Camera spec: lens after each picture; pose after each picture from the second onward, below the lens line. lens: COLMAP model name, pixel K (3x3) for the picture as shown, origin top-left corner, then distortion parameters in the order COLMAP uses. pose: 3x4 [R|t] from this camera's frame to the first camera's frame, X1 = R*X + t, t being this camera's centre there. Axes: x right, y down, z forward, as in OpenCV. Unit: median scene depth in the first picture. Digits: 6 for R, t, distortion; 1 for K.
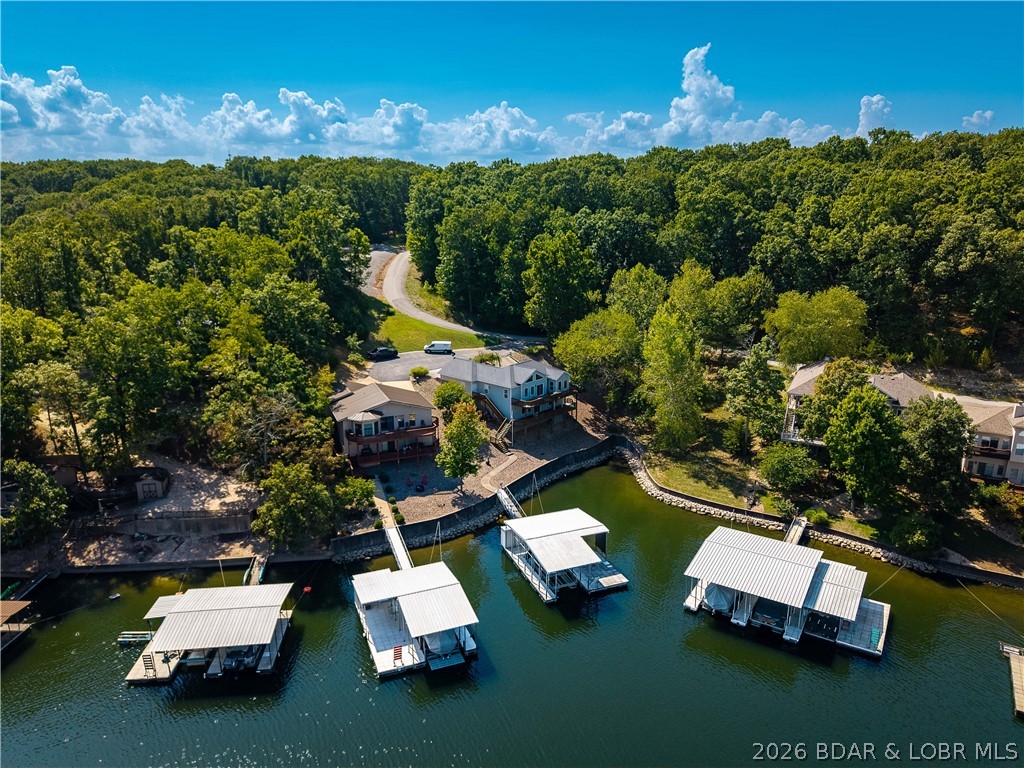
lens RADIAL K [[700.8, 0, 512.6], [0, 700.8, 379.8], [0, 0, 1]] dist [0.019013, 0.000764]
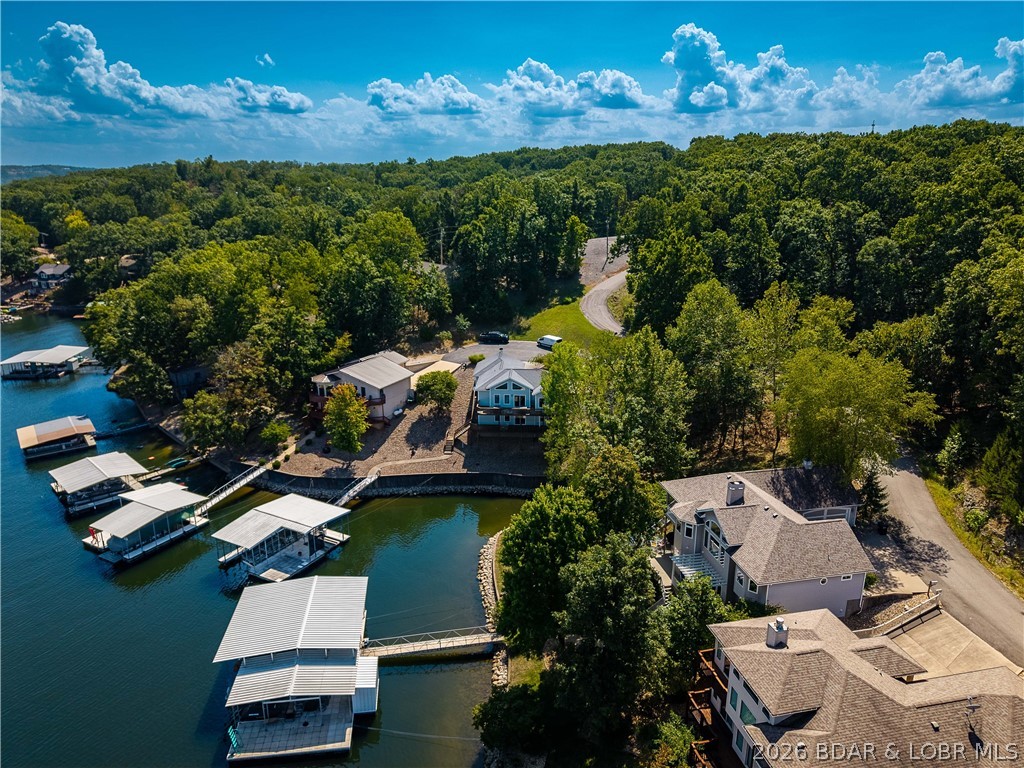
lens RADIAL K [[691.1, 0, 515.3], [0, 691.1, 408.3], [0, 0, 1]] dist [-0.001388, 0.004910]
pose [[0.635833, 0.250898, -0.729909, 0.718231], [-0.191496, 0.967402, 0.165720, -0.129106], [0.747694, 0.034404, 0.663152, 0.398562]]
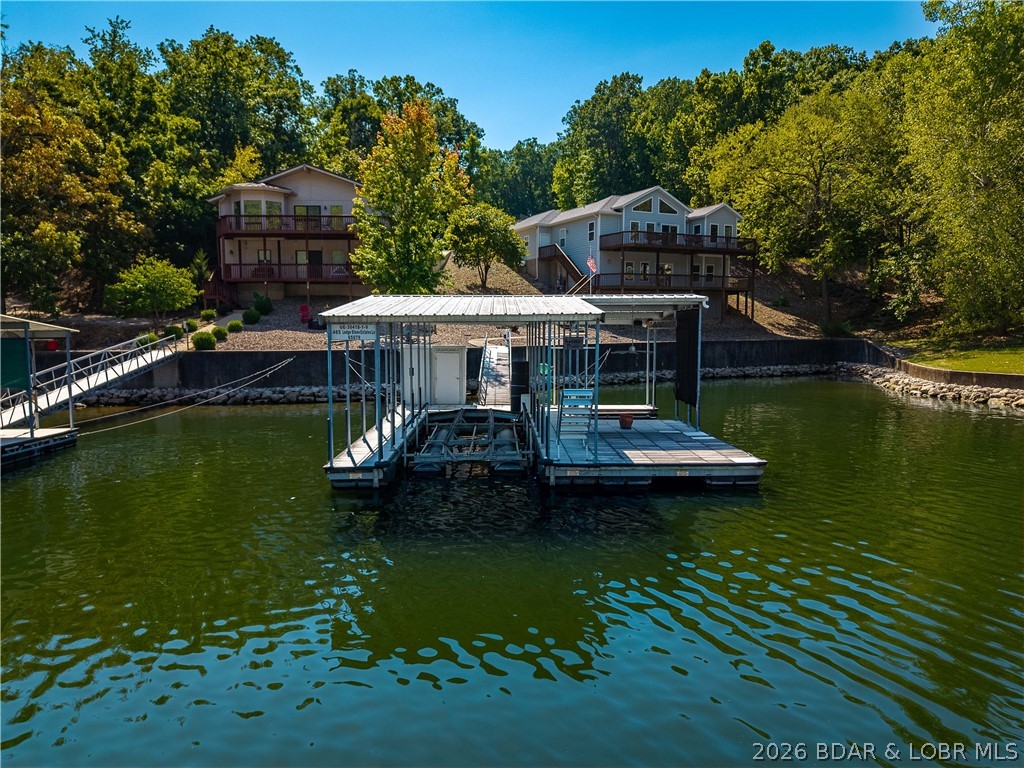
lens RADIAL K [[713.3, 0, 506.2], [0, 713.3, 384.6], [0, 0, 1]] dist [0.008945, 0.000360]
pose [[0.932952, 0.025907, -0.359069, 0.117768], [-0.087011, 0.984064, -0.155073, 0.209246], [0.349329, 0.175919, 0.920338, 0.524617]]
